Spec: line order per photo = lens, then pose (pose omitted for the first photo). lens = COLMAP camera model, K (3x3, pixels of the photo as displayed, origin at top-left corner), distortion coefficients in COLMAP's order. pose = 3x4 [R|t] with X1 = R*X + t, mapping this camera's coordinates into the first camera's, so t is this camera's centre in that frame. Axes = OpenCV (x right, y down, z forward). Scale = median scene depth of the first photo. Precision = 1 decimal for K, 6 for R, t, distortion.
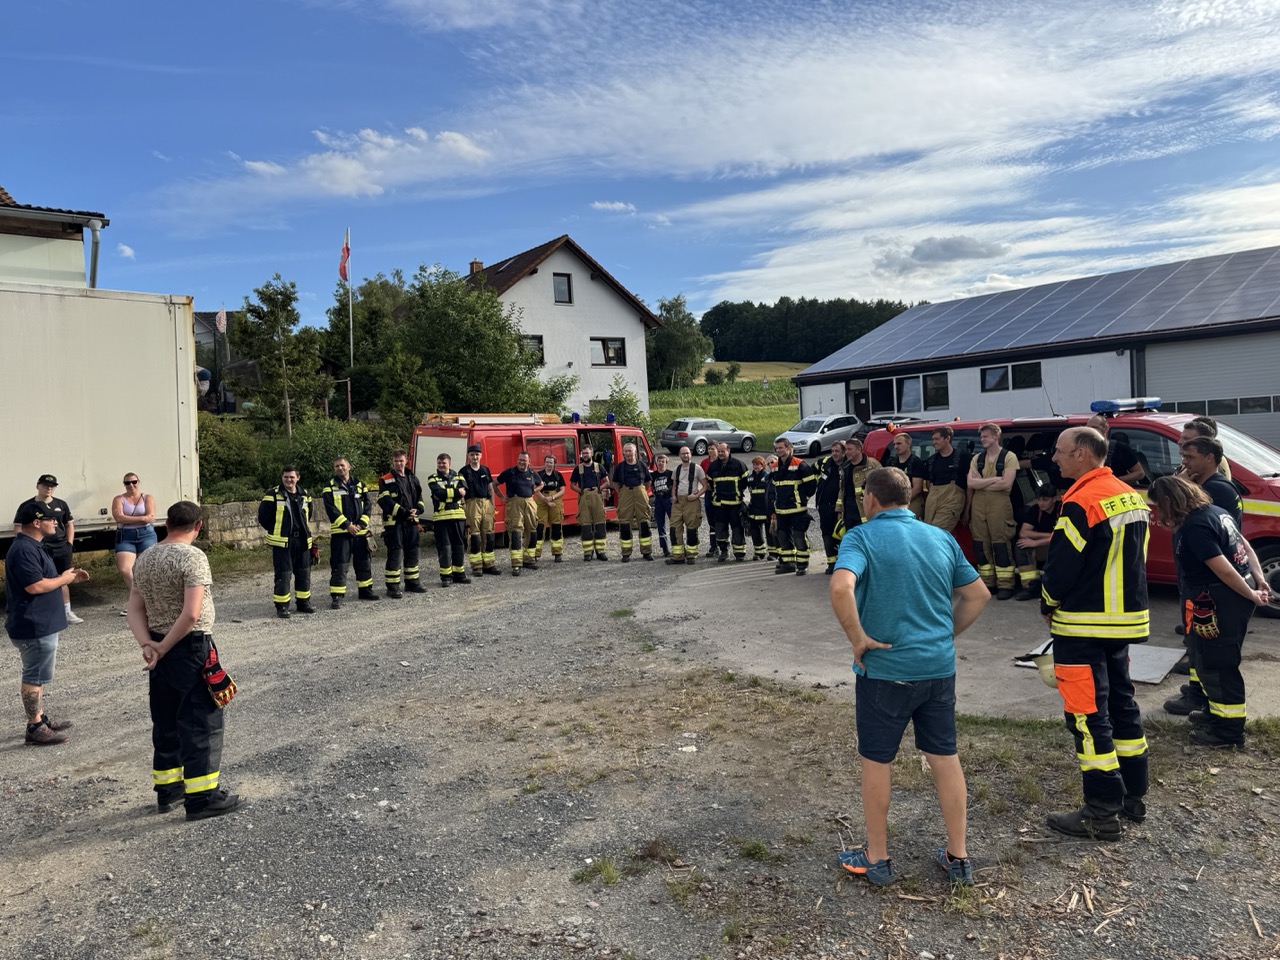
lens RADIAL K [[894.2, 0, 640.0], [0, 894.2, 480.0], [0, 0, 1]] dist [0.069665, -0.066959]
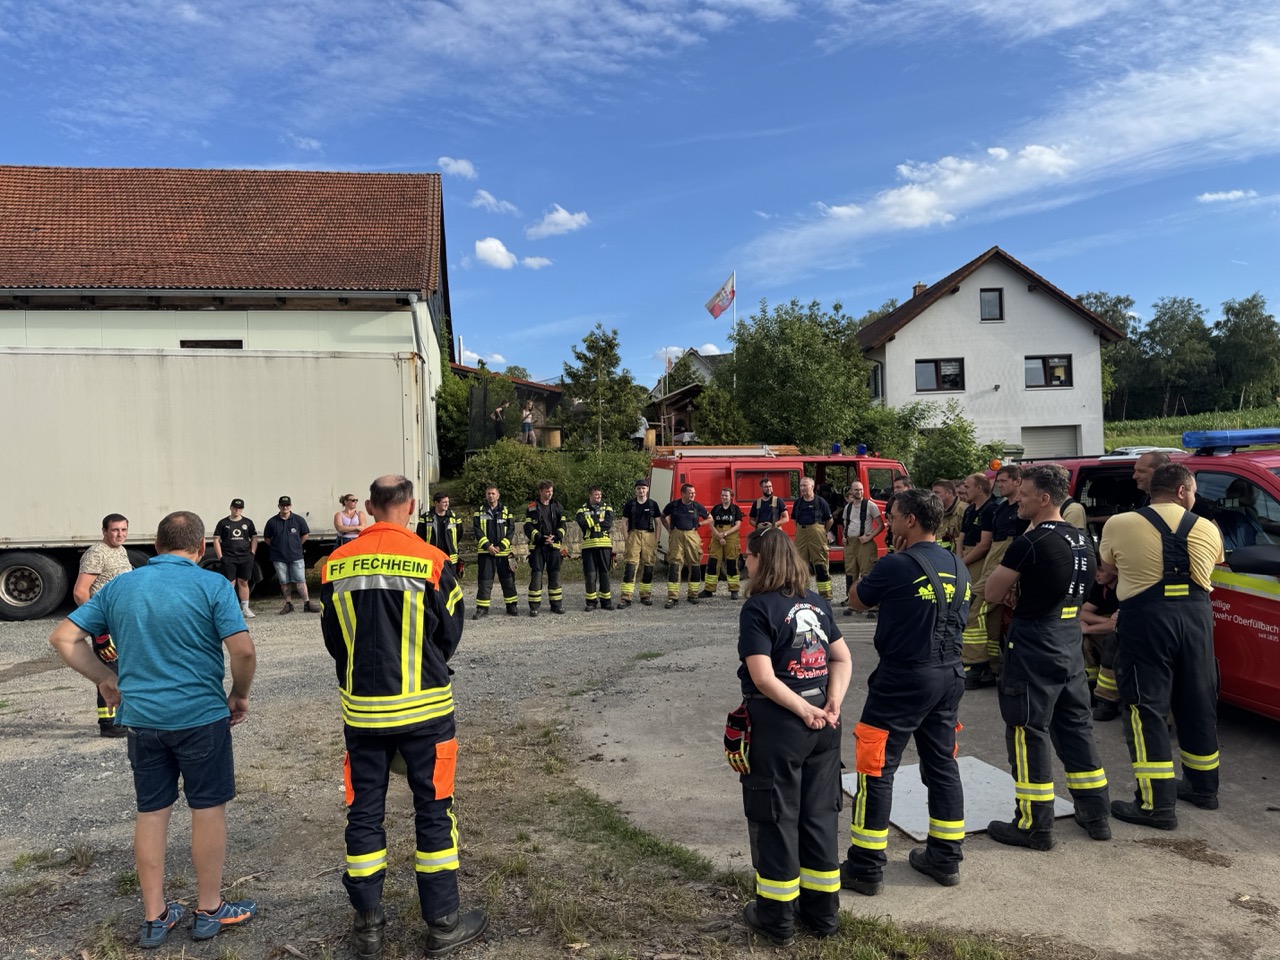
lens RADIAL K [[896.4, 0, 643.3], [0, 896.4, 501.3], [0, 0, 1]] dist [0.069147, -0.088334]
pose [[0.833657, 0.031539, -0.551381, 0.465826], [-0.036268, 0.999339, 0.002328, -0.016457], [0.551090, 0.018056, 0.834250, 0.174111]]
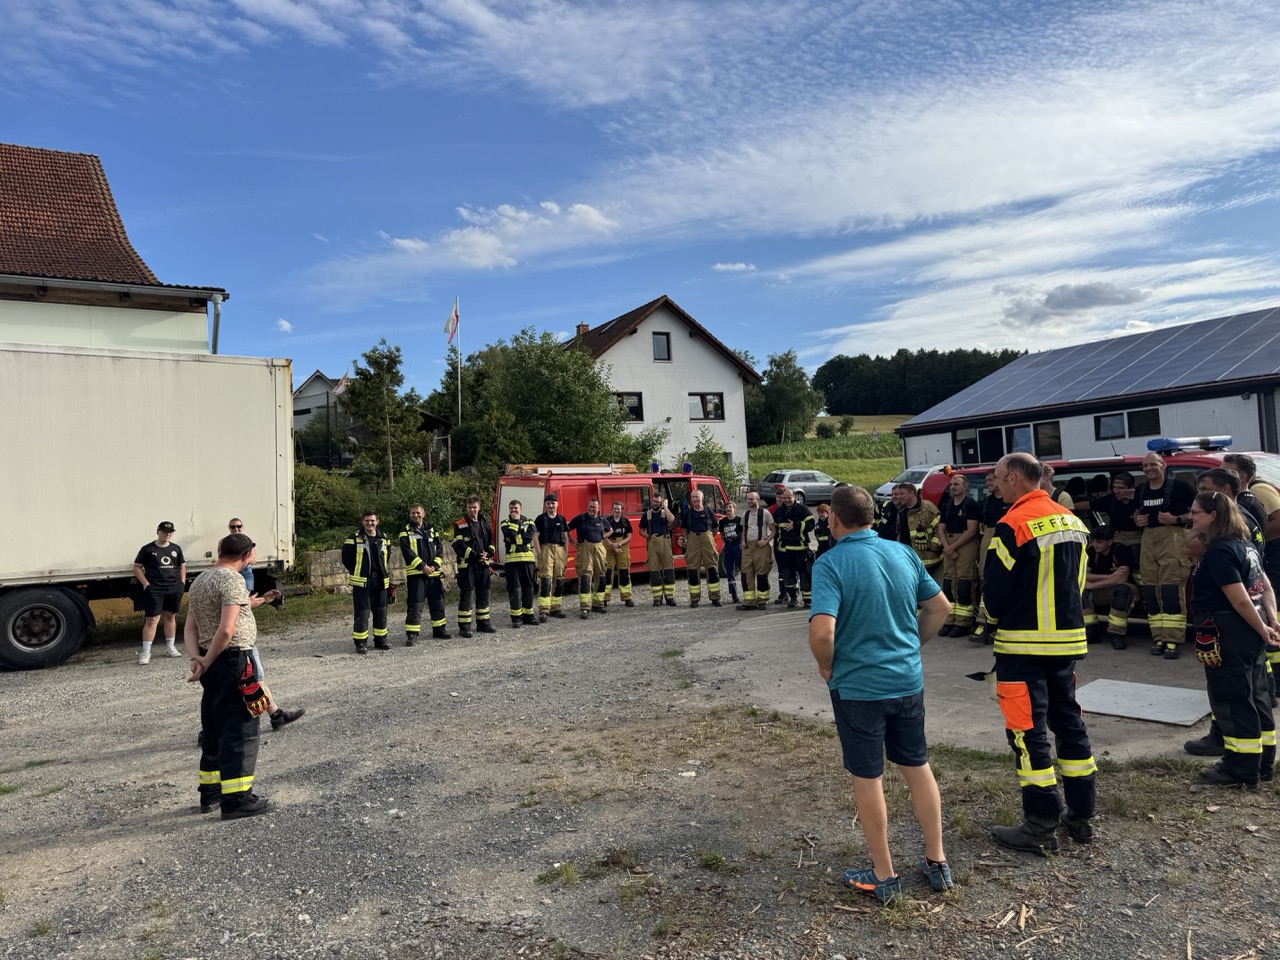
lens RADIAL K [[894.2, 0, 640.0], [0, 894.2, 480.0], [0, 0, 1]] dist [0.069665, -0.066959]
pose [[0.991624, -0.008731, -0.128859, 0.070577], [0.000595, 0.998011, -0.063040, 0.014547], [0.129153, 0.062435, 0.989657, -0.025574]]
